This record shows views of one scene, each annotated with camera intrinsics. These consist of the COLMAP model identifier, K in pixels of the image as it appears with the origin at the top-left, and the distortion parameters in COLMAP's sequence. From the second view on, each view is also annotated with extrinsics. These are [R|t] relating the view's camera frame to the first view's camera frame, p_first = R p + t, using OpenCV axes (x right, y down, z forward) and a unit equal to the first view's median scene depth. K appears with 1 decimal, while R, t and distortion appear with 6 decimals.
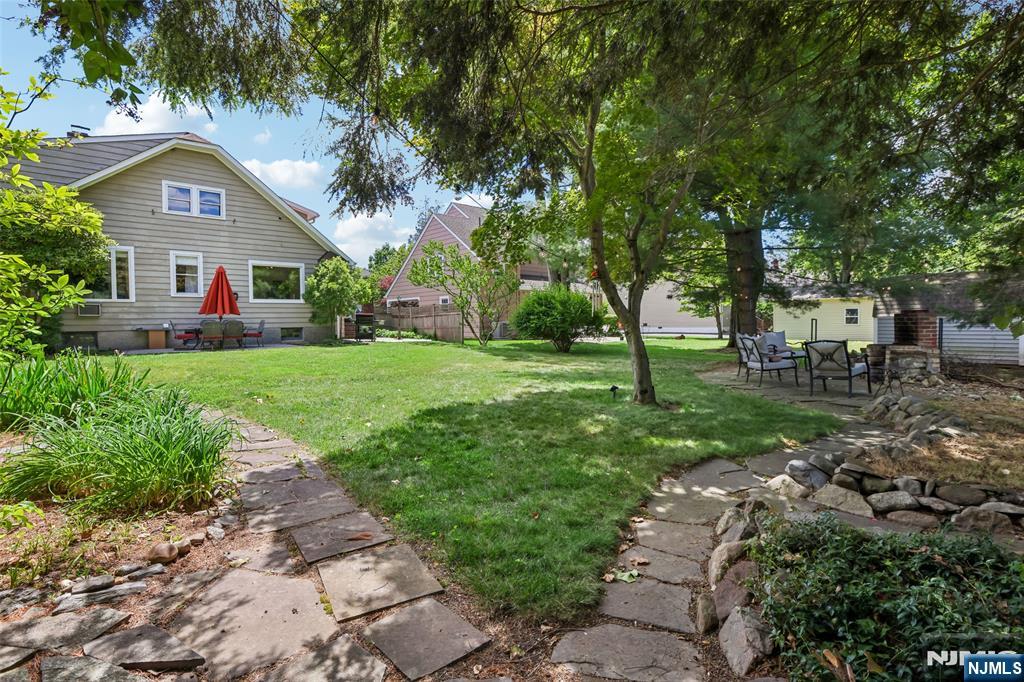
lens RADIAL K [[470.7, 0, 512.1], [0, 470.7, 341.1], [0, 0, 1]] dist [-0.040667, 0.000691]
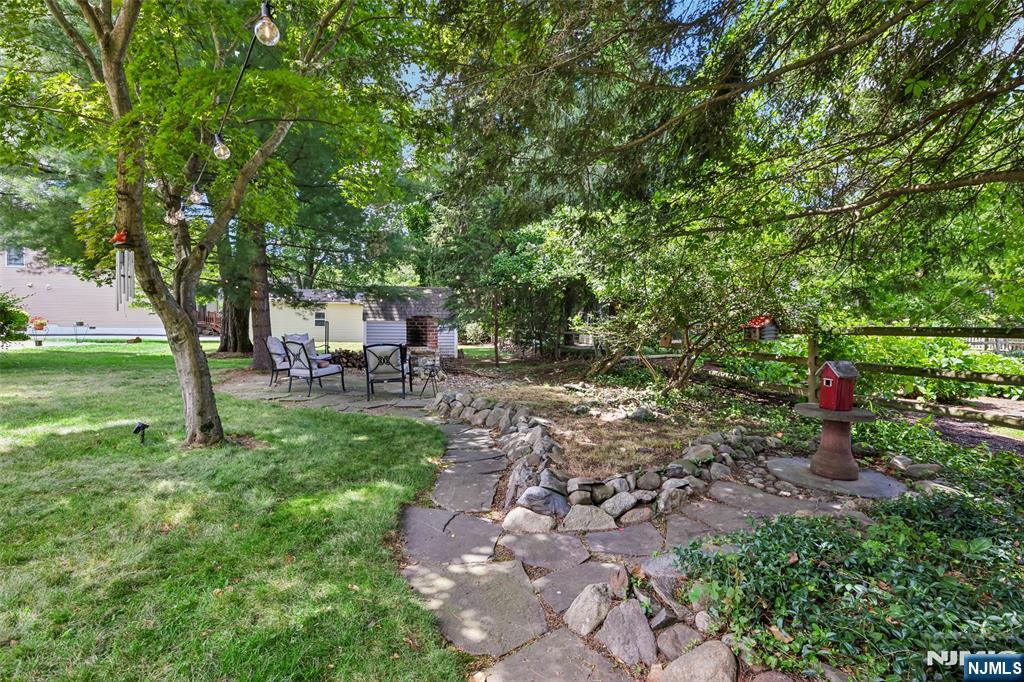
lens RADIAL K [[470.7, 0, 511.3], [0, 470.7, 336.6], [0, 0, 1]] dist [-0.040667, 0.000691]
pose [[0.476753, -0.005441, 0.879020, -0.088825], [0.015655, 0.999875, -0.002302, -0.011629], [-0.878898, 0.014859, 0.476779, 0.316190]]
